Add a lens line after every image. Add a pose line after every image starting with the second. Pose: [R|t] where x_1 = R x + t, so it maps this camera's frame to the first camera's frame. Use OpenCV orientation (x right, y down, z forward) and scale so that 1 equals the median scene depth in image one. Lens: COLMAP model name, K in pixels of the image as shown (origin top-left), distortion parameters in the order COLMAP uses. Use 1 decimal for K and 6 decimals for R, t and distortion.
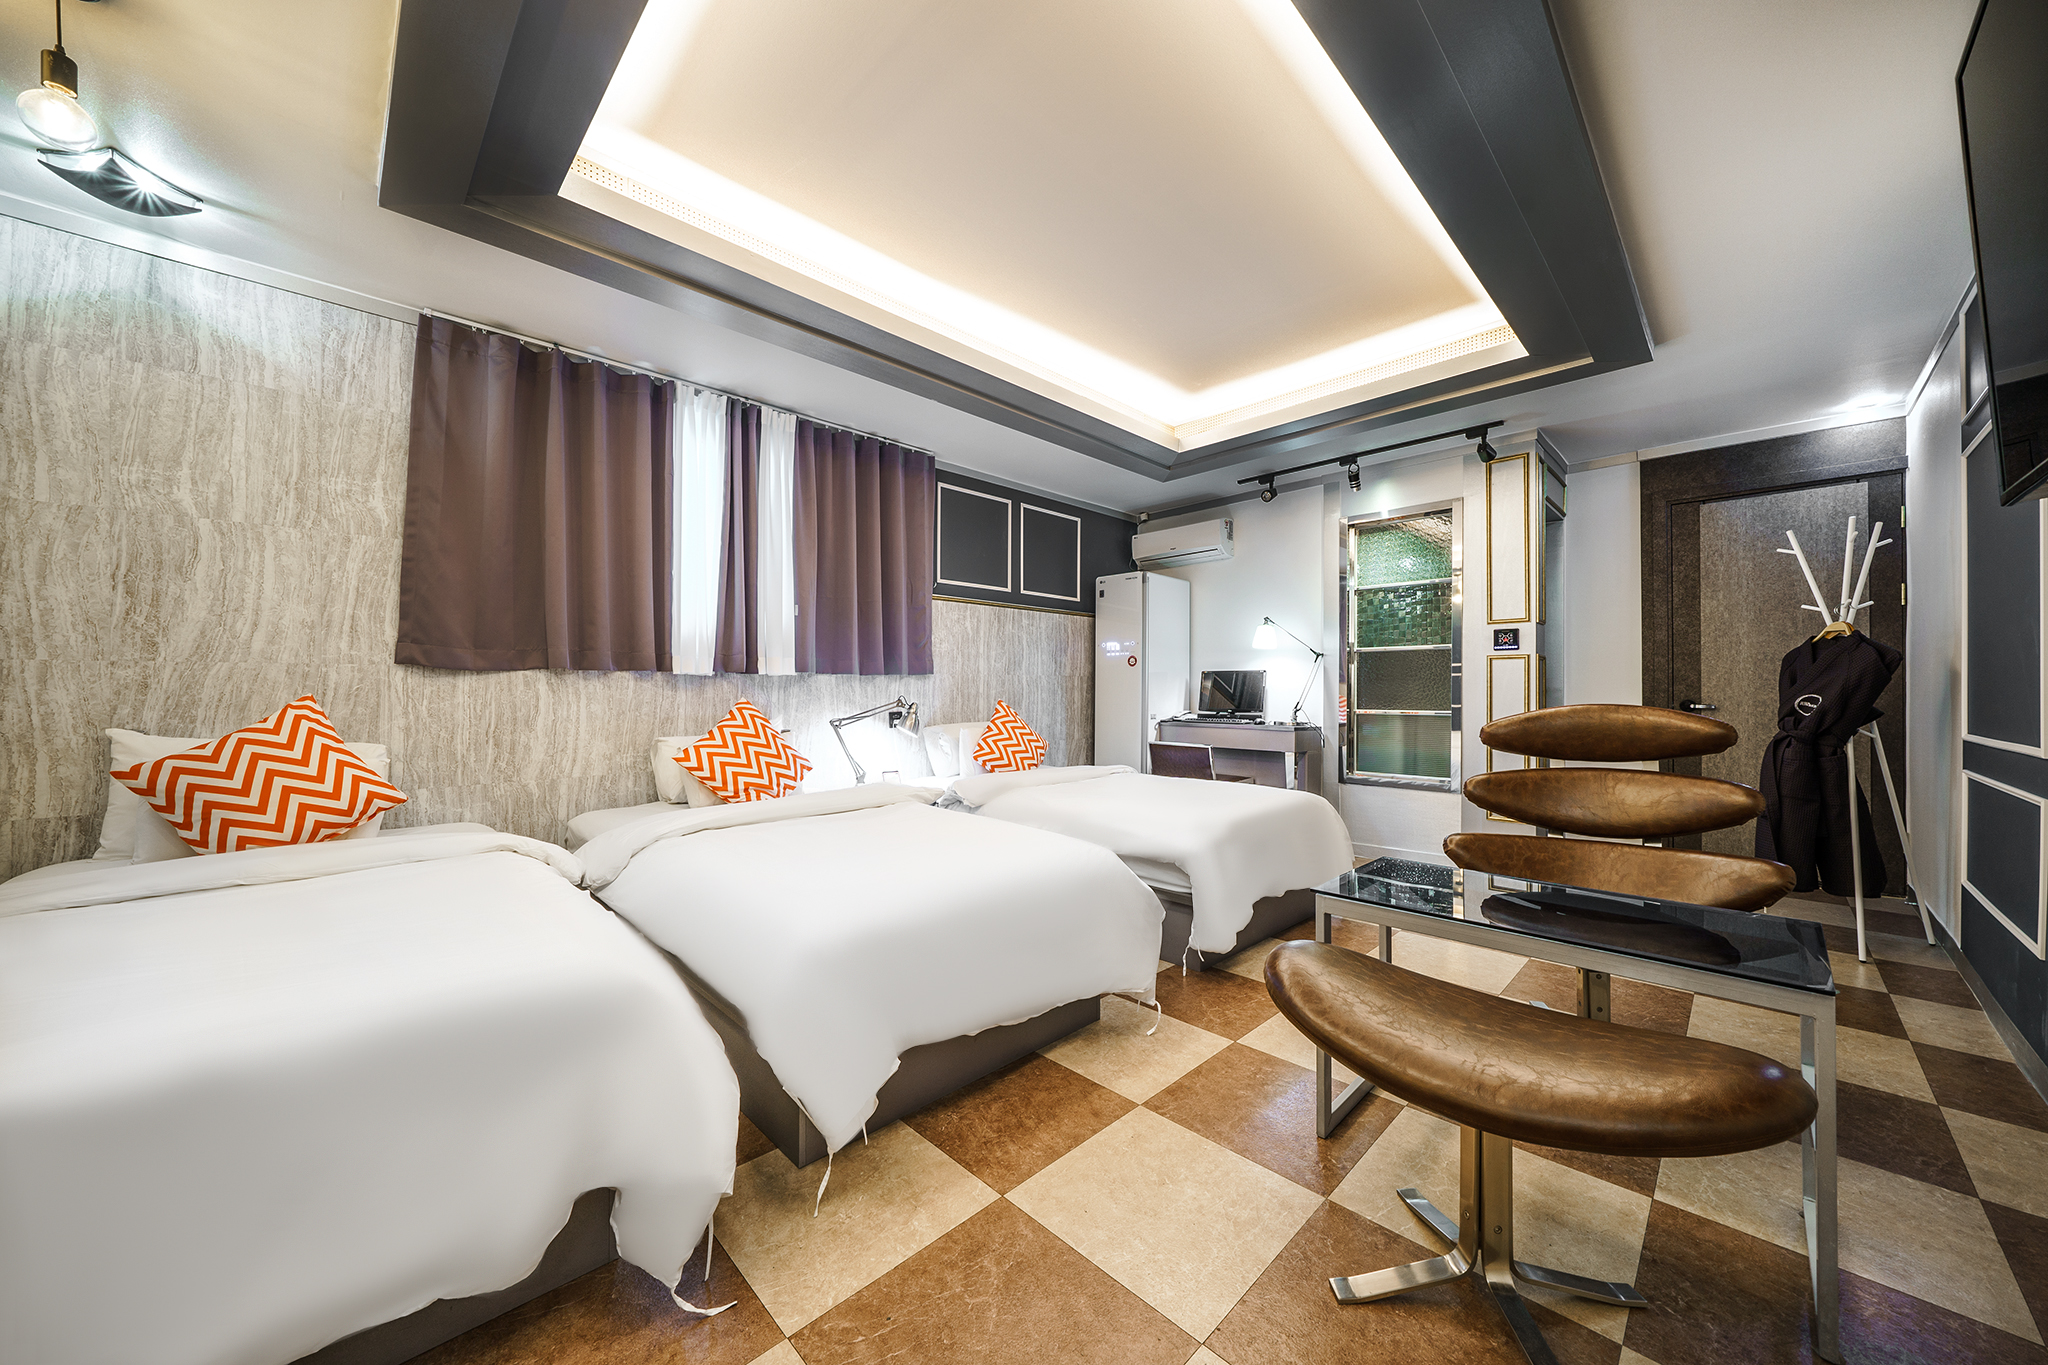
lens RADIAL K [[724.7, 0, 1030.0], [0, 724.7, 708.0], [0, 0, 1]] dist [-0.000048, 0.000016]
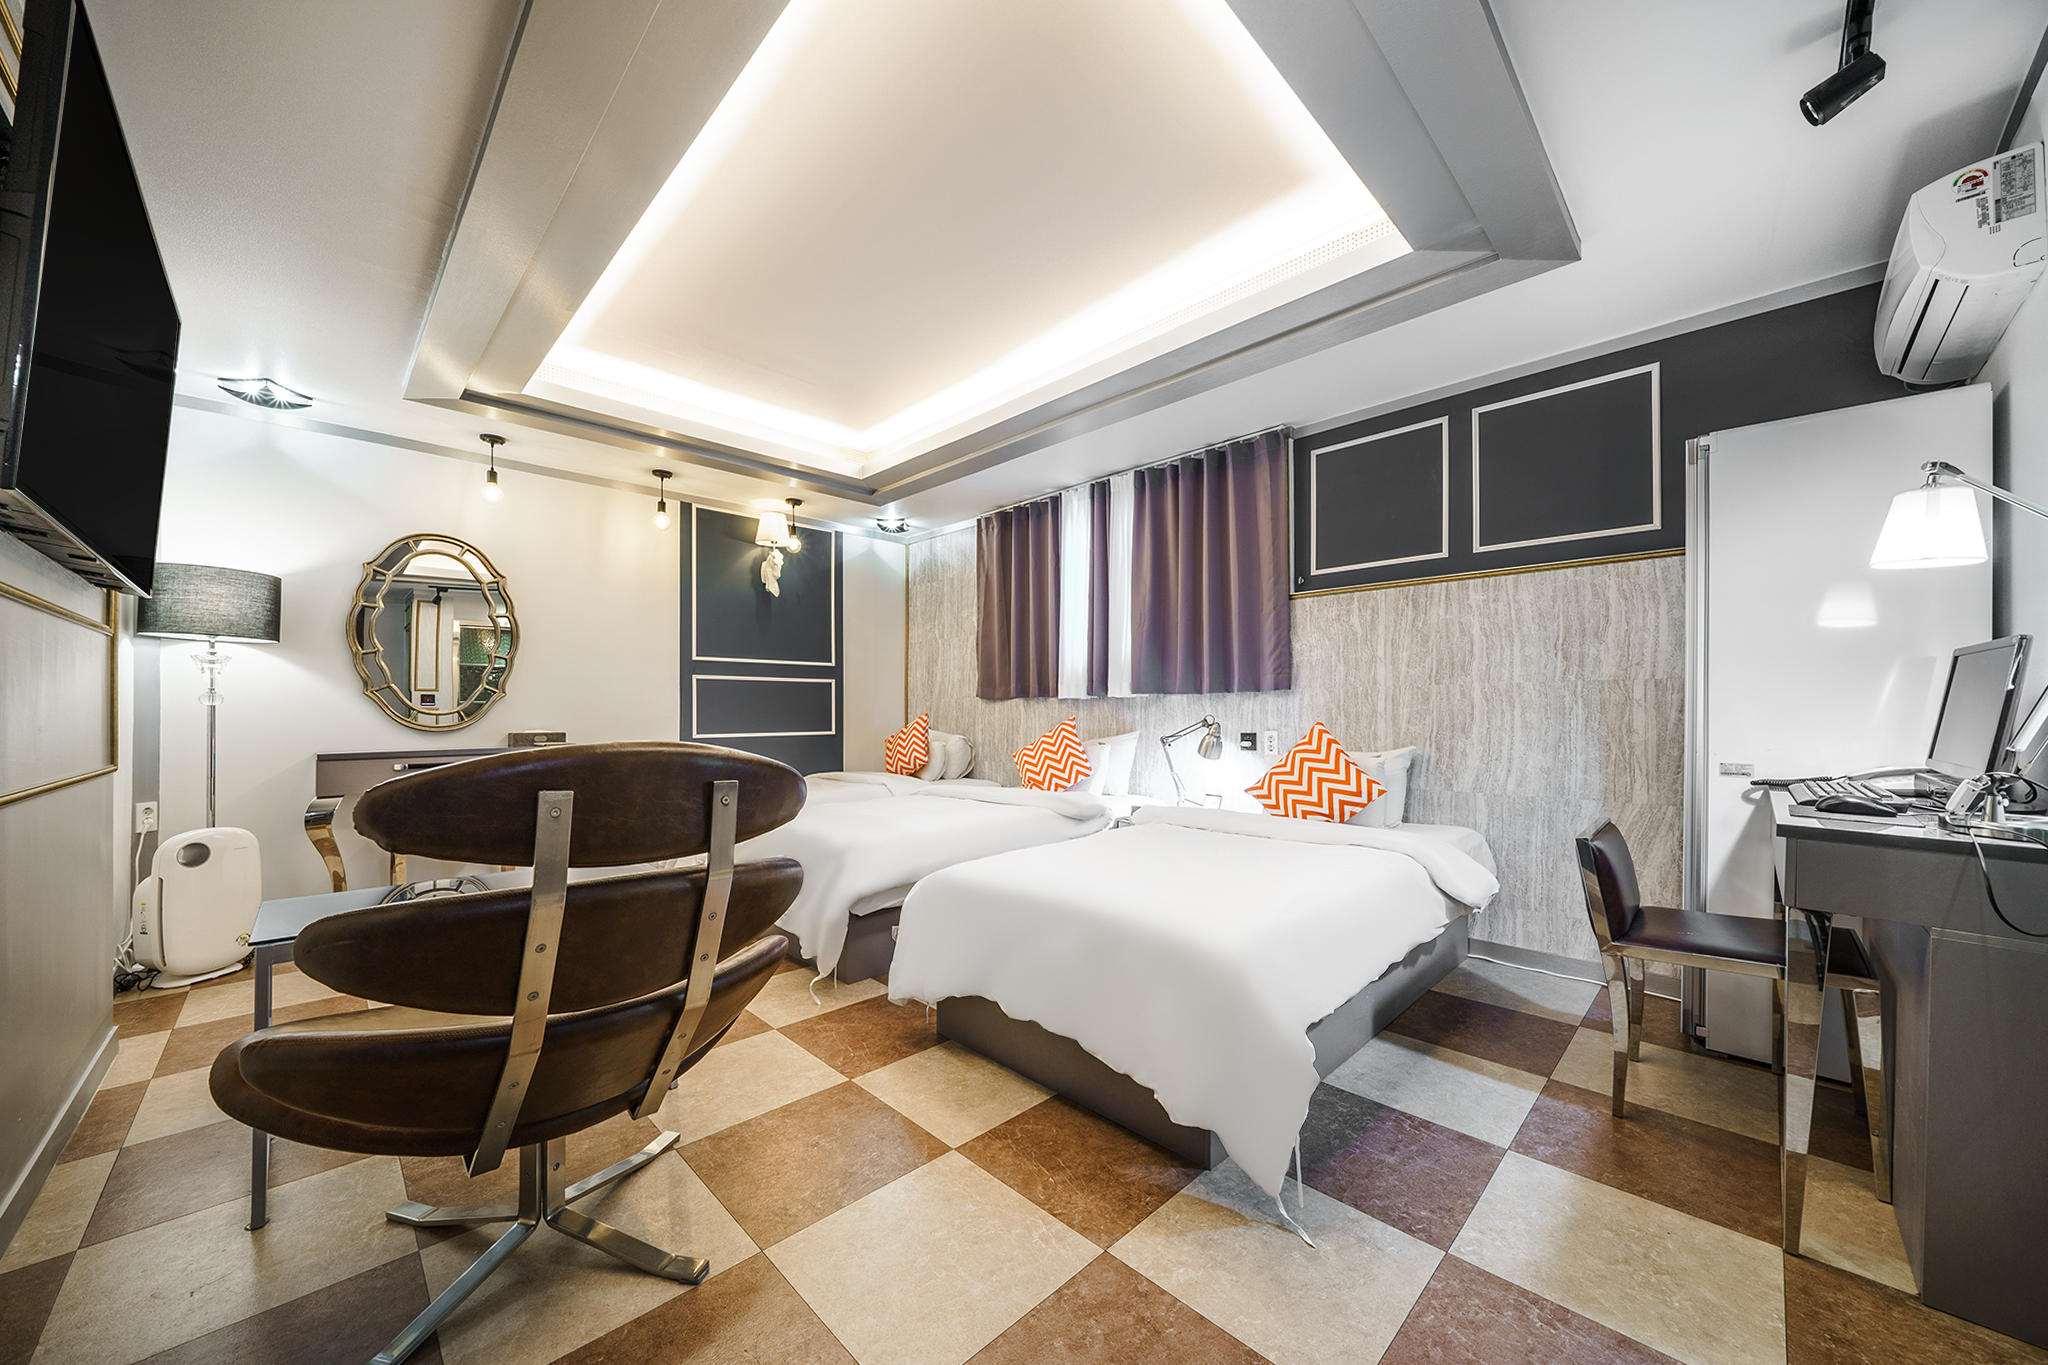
lens RADIAL K [[724.7, 0, 1030.0], [0, 724.7, 708.0], [0, 0, 1]] dist [-0.000048, 0.000016]
pose [[0.007770, 0.008902, -0.999930, 0.722873], [-0.008219, 0.999927, 0.008838, -0.031963], [0.999936, 0.008150, 0.007843, 0.724487]]
